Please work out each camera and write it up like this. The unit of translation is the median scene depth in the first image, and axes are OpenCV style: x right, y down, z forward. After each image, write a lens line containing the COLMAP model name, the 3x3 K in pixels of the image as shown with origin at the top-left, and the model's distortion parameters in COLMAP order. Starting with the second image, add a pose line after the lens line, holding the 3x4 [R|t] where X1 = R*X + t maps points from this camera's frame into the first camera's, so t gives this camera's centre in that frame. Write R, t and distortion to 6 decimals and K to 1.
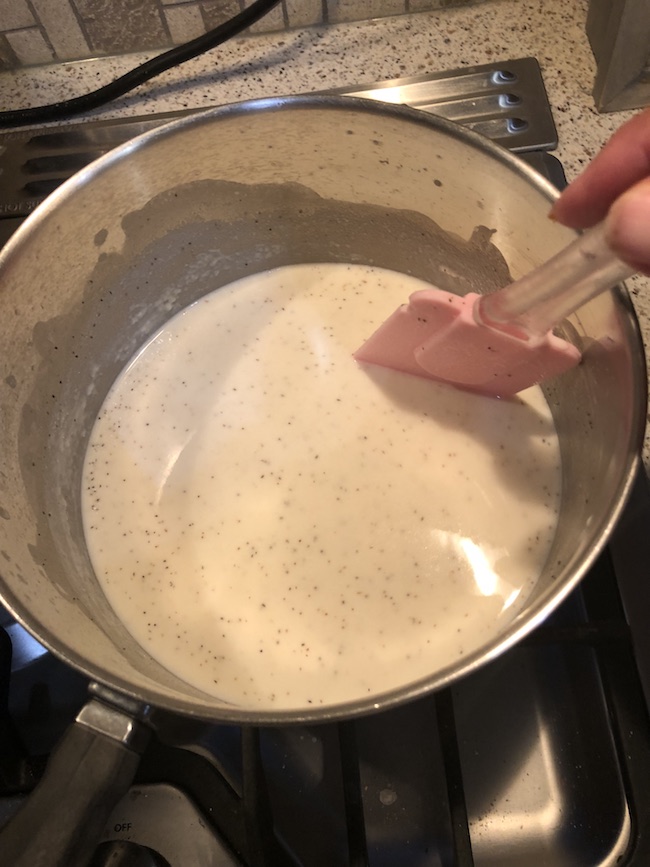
lens RADIAL K [[710.5, 0, 325.0], [0, 710.5, 433.5], [0, 0, 1]] dist [0.002603, 0.003226]
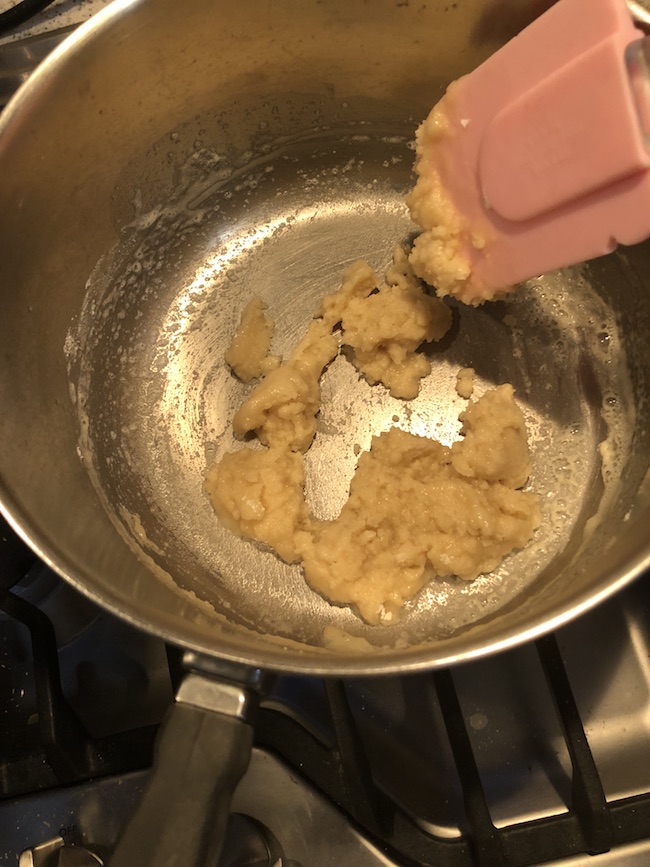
lens RADIAL K [[717.6, 0, 319.2], [0, 717.6, 435.9], [0, 0, 1]] dist [-0.029477, 0.051627]
pose [[0.989168, -0.144658, 0.024908, -0.158217], [0.141892, 0.985772, 0.090108, 0.042466], [-0.037589, -0.085598, 0.995620, 0.176048]]
